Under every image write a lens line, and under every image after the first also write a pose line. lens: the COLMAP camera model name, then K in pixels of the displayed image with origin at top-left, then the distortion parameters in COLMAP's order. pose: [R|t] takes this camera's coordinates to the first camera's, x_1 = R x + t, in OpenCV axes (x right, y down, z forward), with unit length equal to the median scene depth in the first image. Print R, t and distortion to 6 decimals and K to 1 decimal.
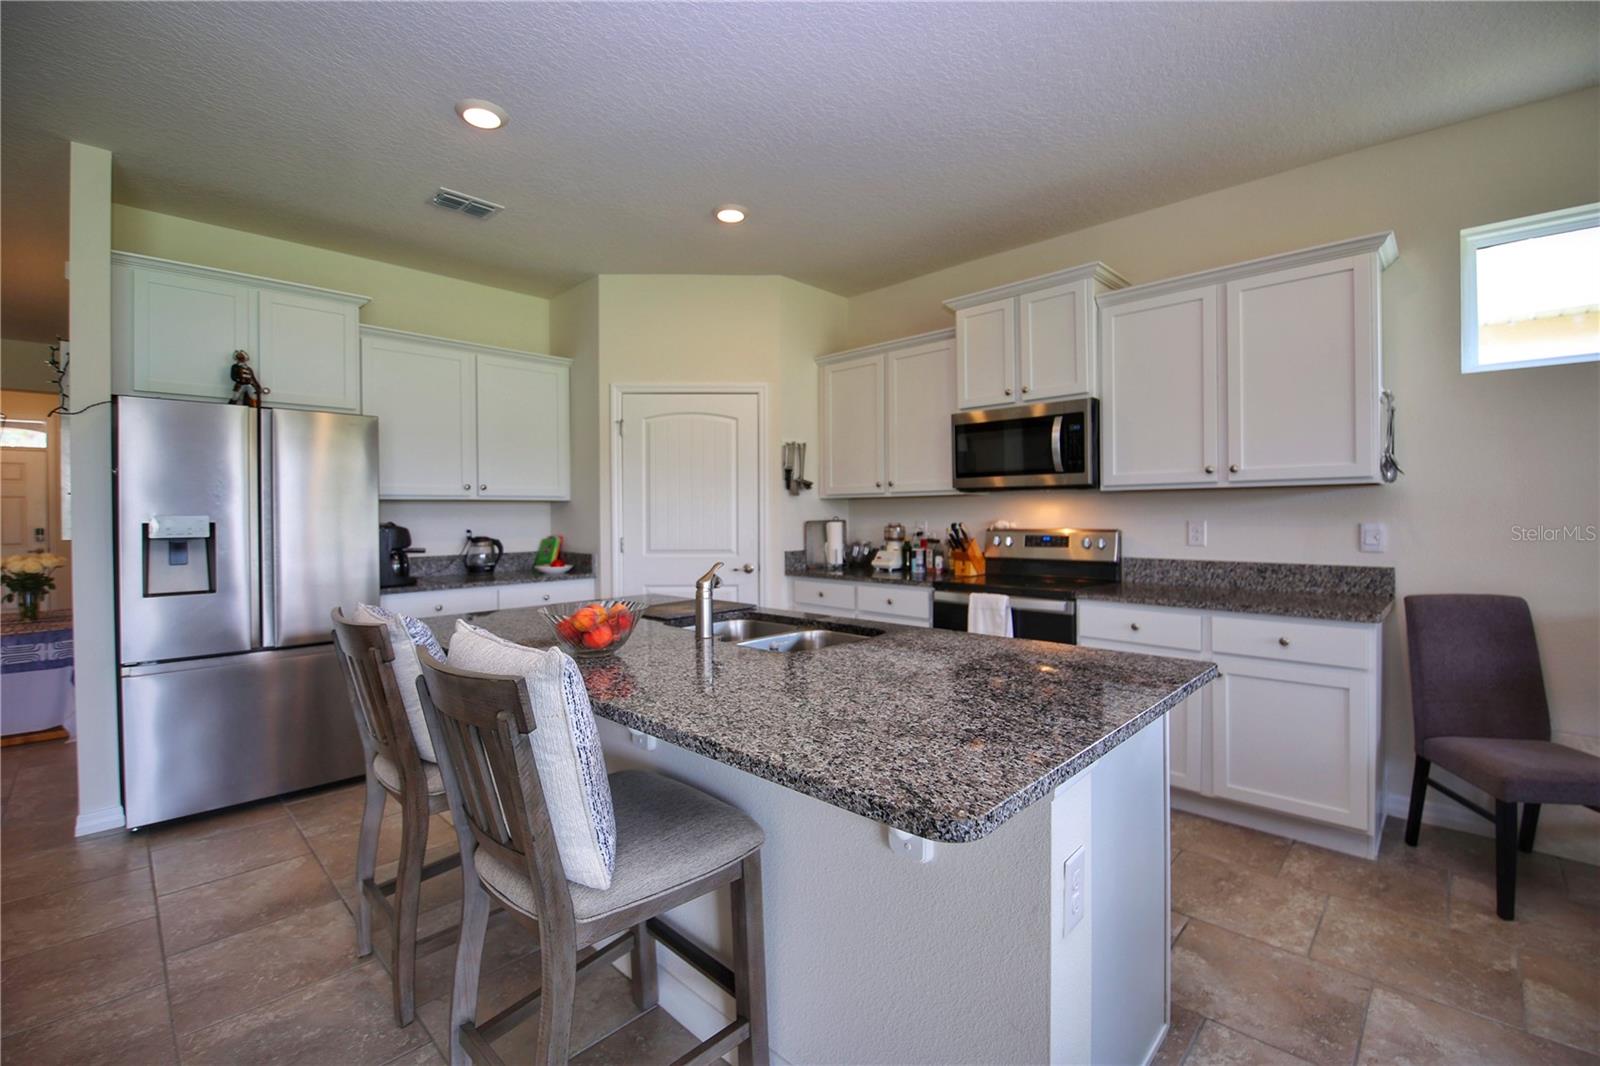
lens RADIAL K [[687.7, 0, 800.4], [0, 687.7, 515.4], [0, 0, 1]] dist [-0.000114, 0.000043]
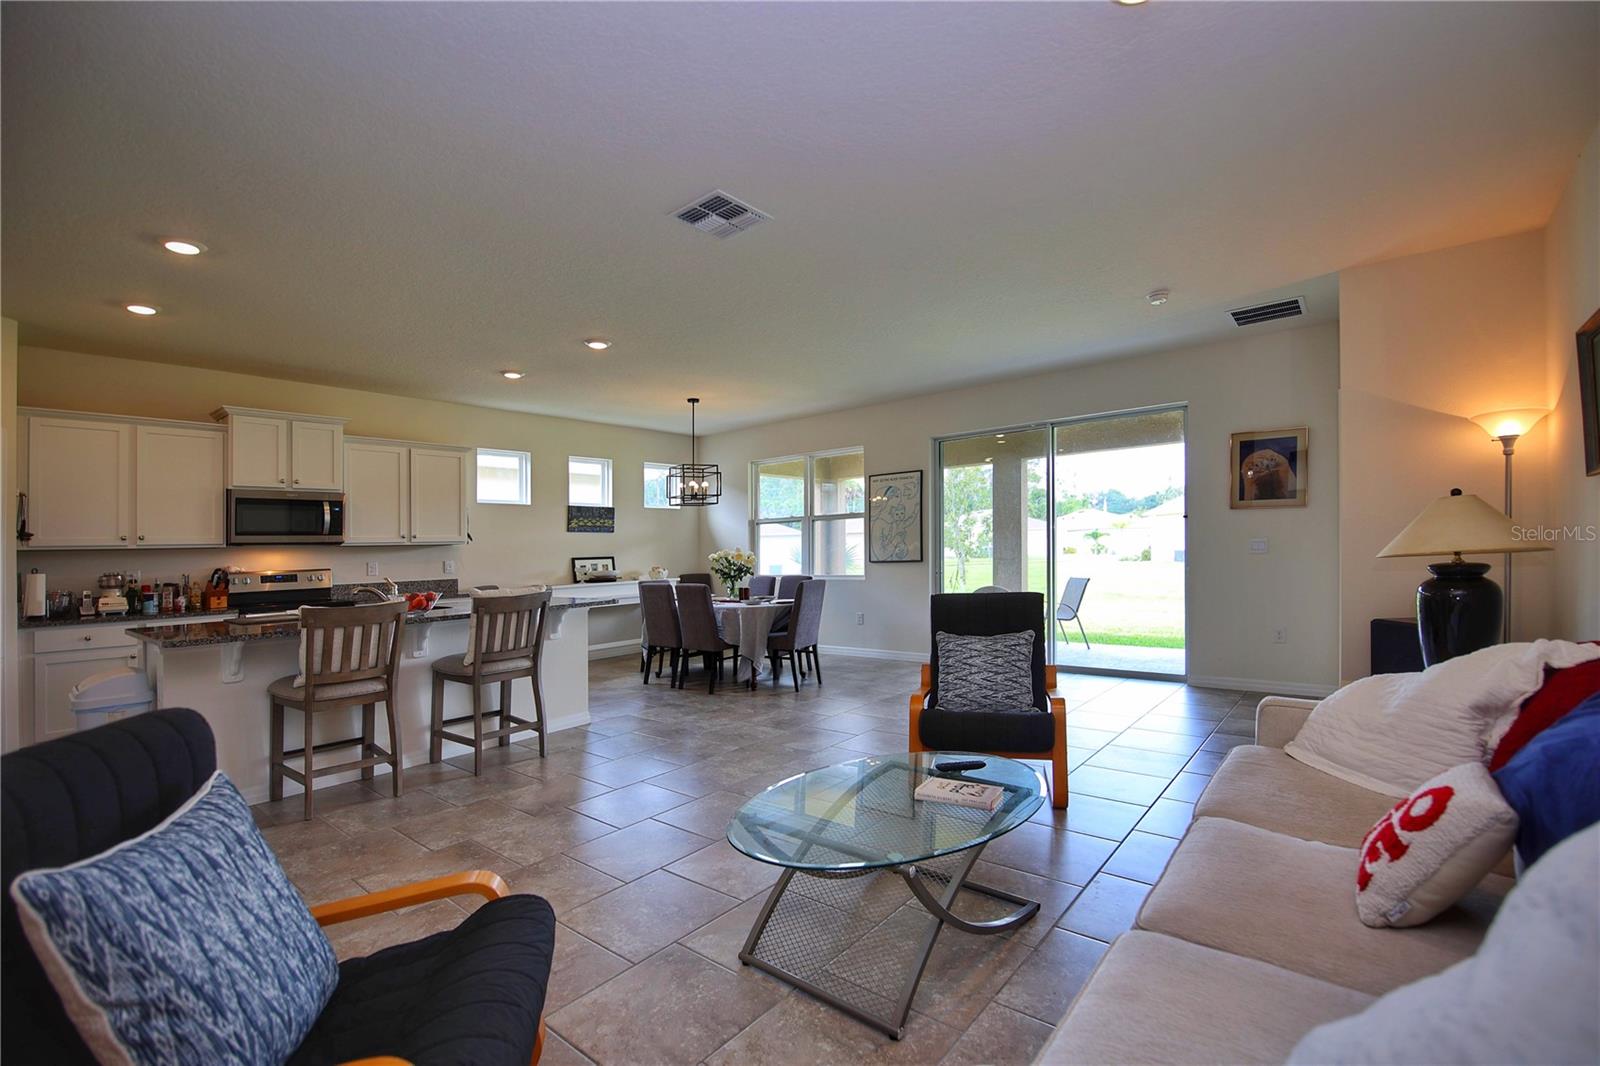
lens RADIAL K [[687.7, 0, 800.4], [0, 687.7, 515.4], [0, 0, 1]] dist [-0.000114, 0.000043]
pose [[-0.066110, 0.053786, 0.996362, -1.261810], [0.025778, 0.998305, -0.052181, 0.007433], [-0.997479, 0.022235, -0.067384, -0.048931]]
